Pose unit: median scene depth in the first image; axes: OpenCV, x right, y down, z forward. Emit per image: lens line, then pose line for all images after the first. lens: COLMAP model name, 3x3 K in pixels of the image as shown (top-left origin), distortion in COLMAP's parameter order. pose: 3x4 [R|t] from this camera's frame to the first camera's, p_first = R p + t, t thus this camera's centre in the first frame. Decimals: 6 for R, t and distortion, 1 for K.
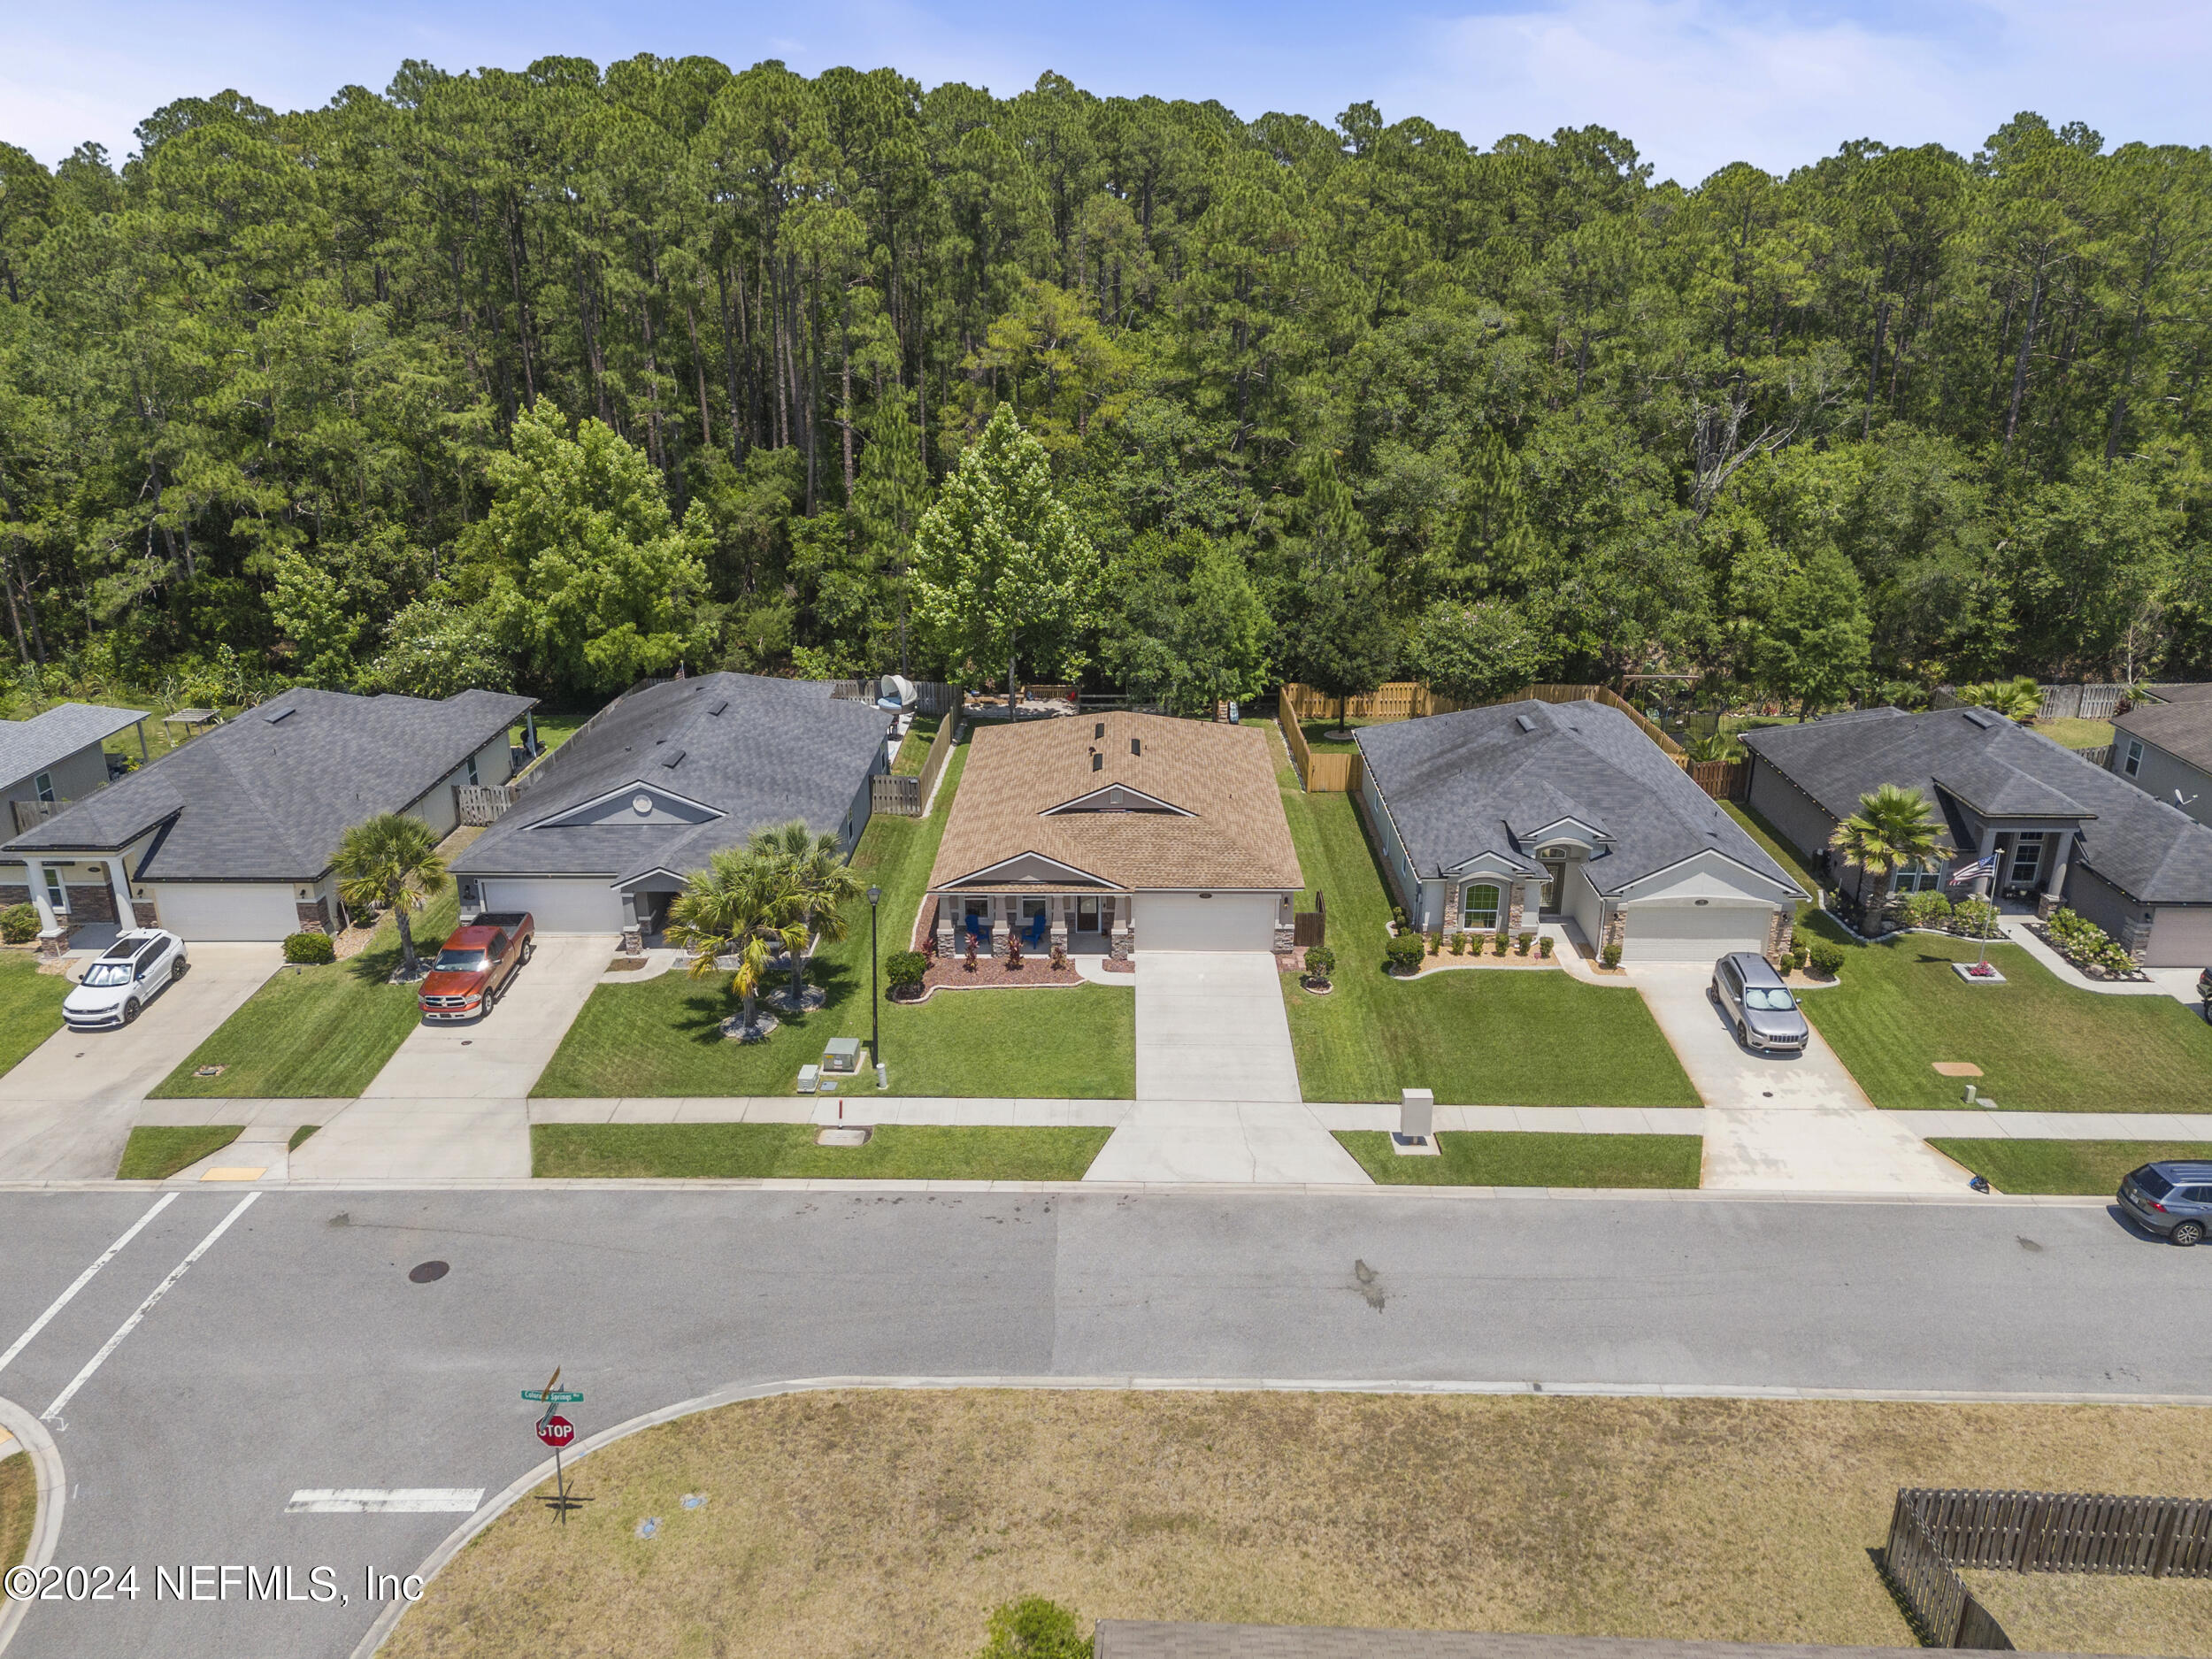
lens RADIAL K [[1626.4, 0, 1106.0], [0, 1626.4, 829.5], [0, 0, 1]] dist [0.052407, -0.038047]
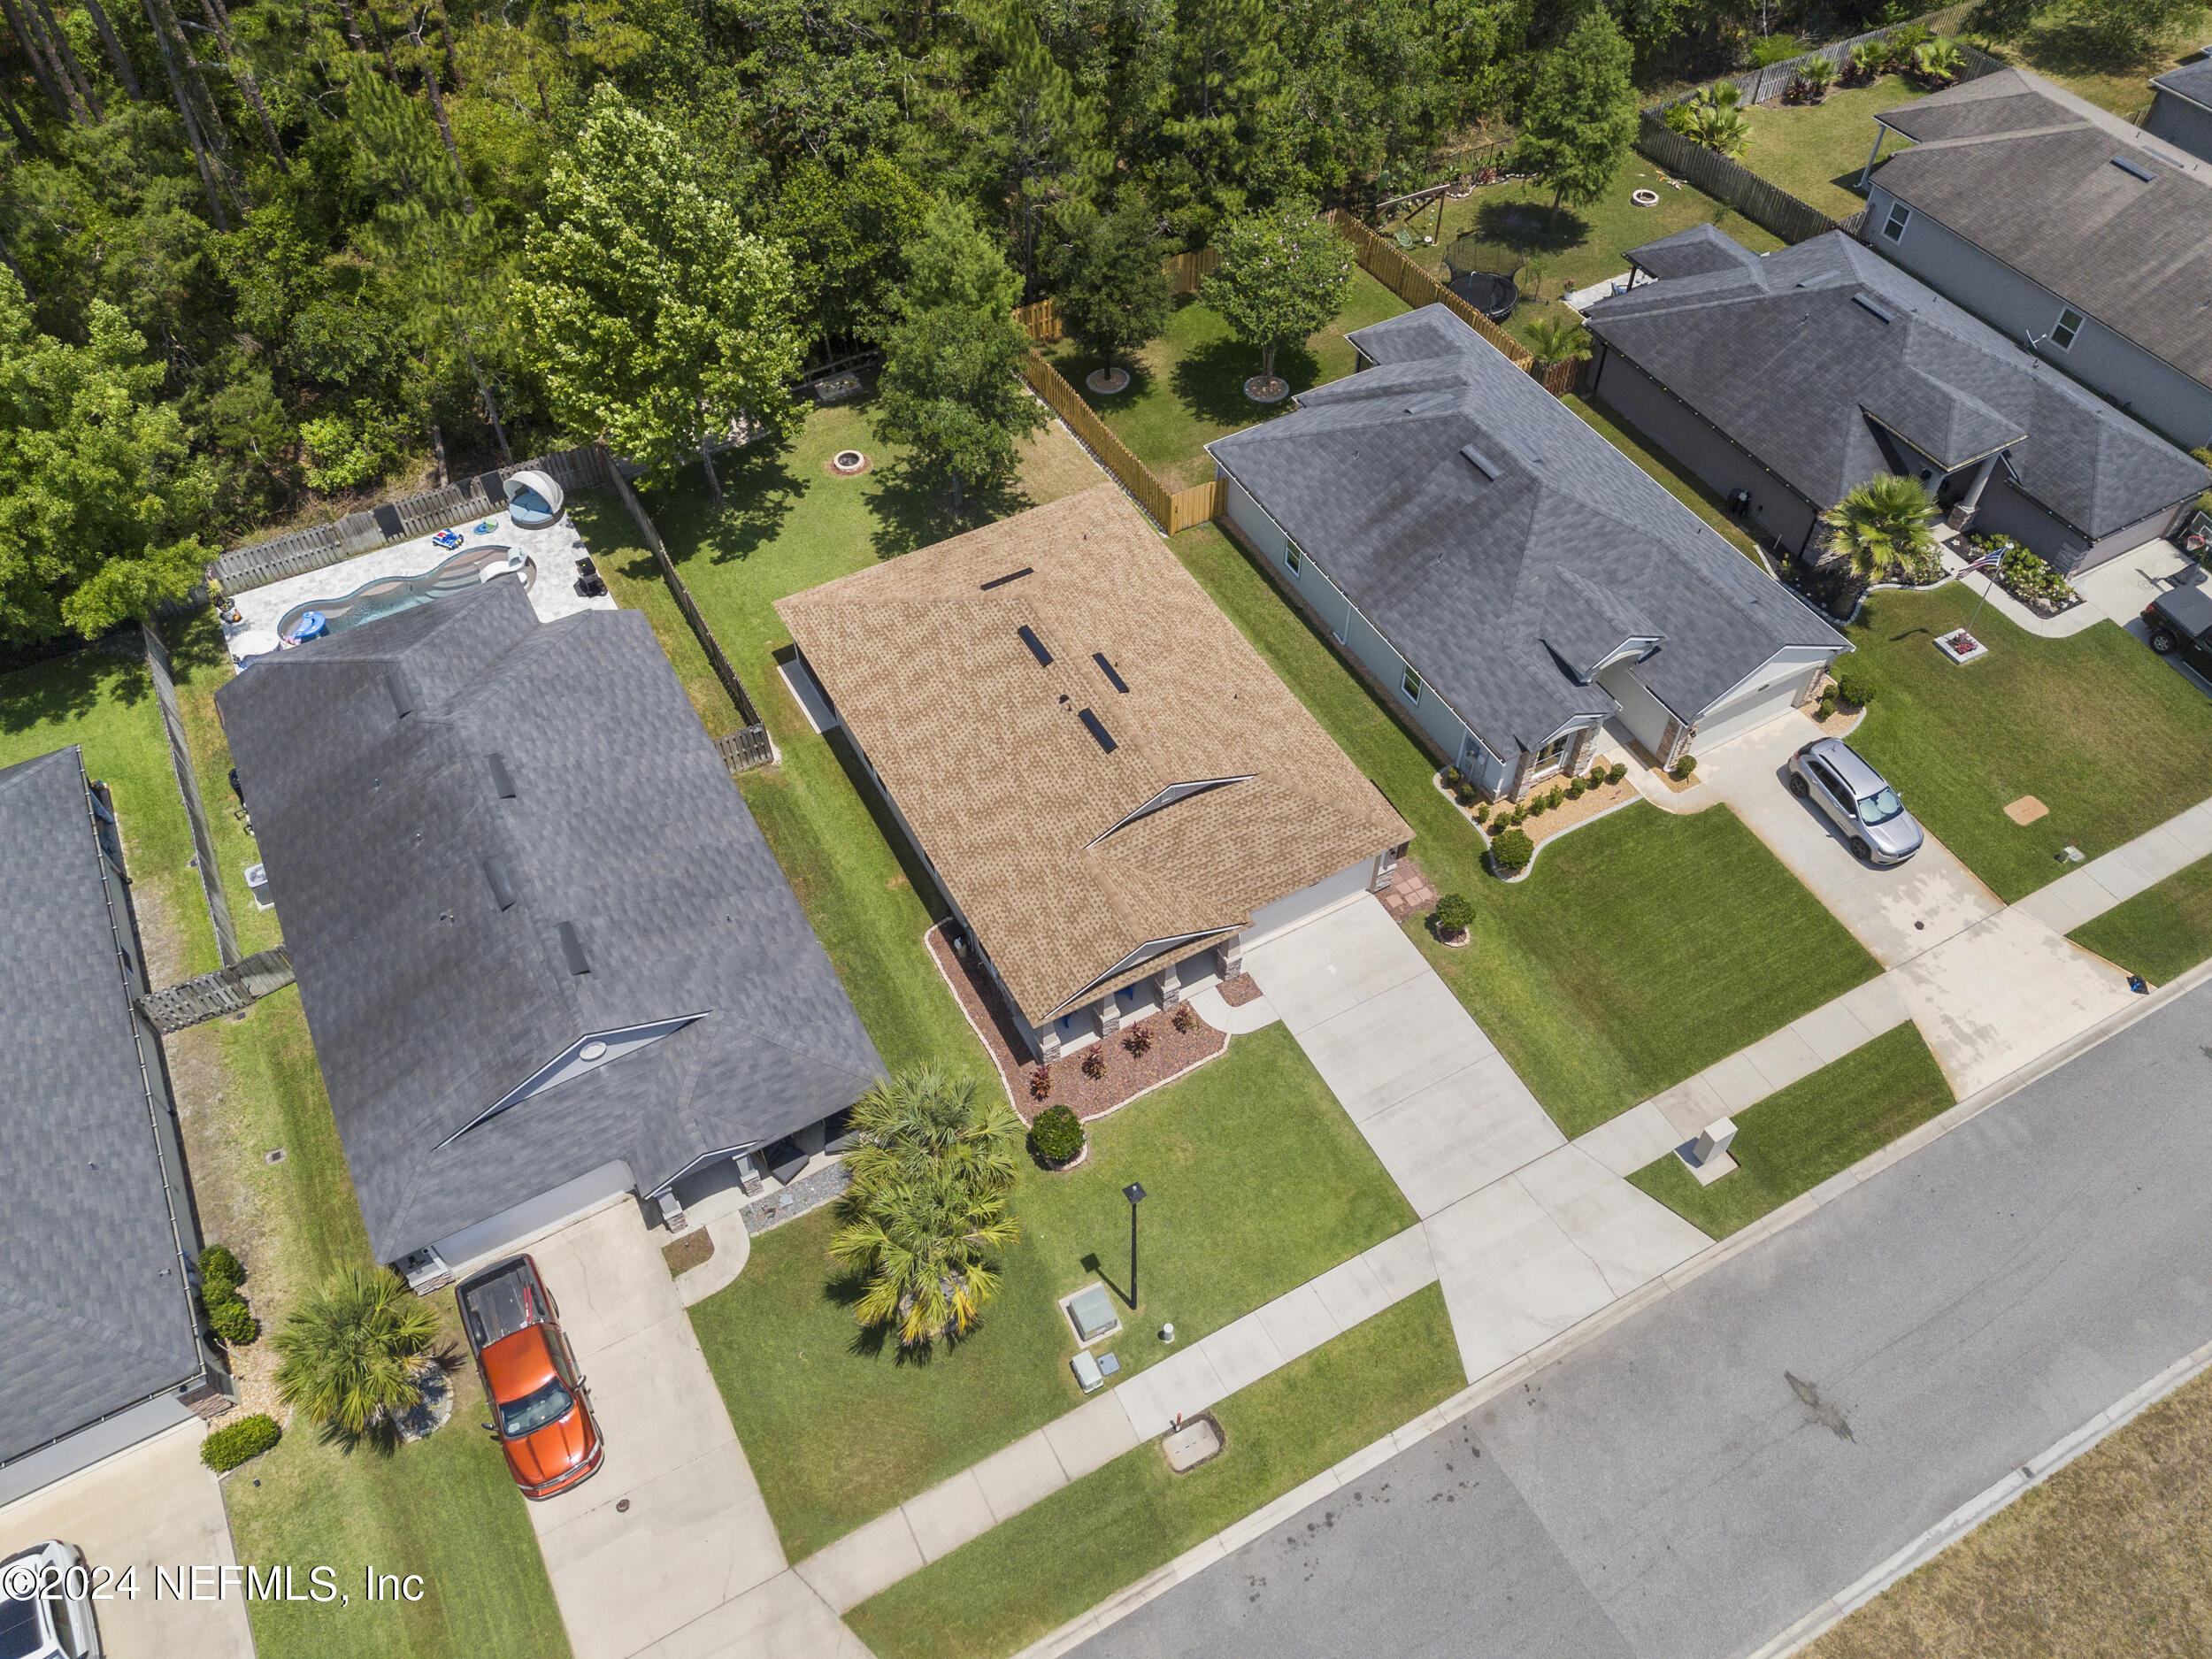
lens RADIAL K [[1626.4, 0, 1106.0], [0, 1626.4, 829.5], [0, 0, 1]] dist [0.052407, -0.038047]
pose [[0.870535, -0.387833, 0.302909, -0.324207], [0.182981, 0.826507, 0.532358, -0.527300], [-0.456822, -0.408010, 0.790469, 0.452271]]
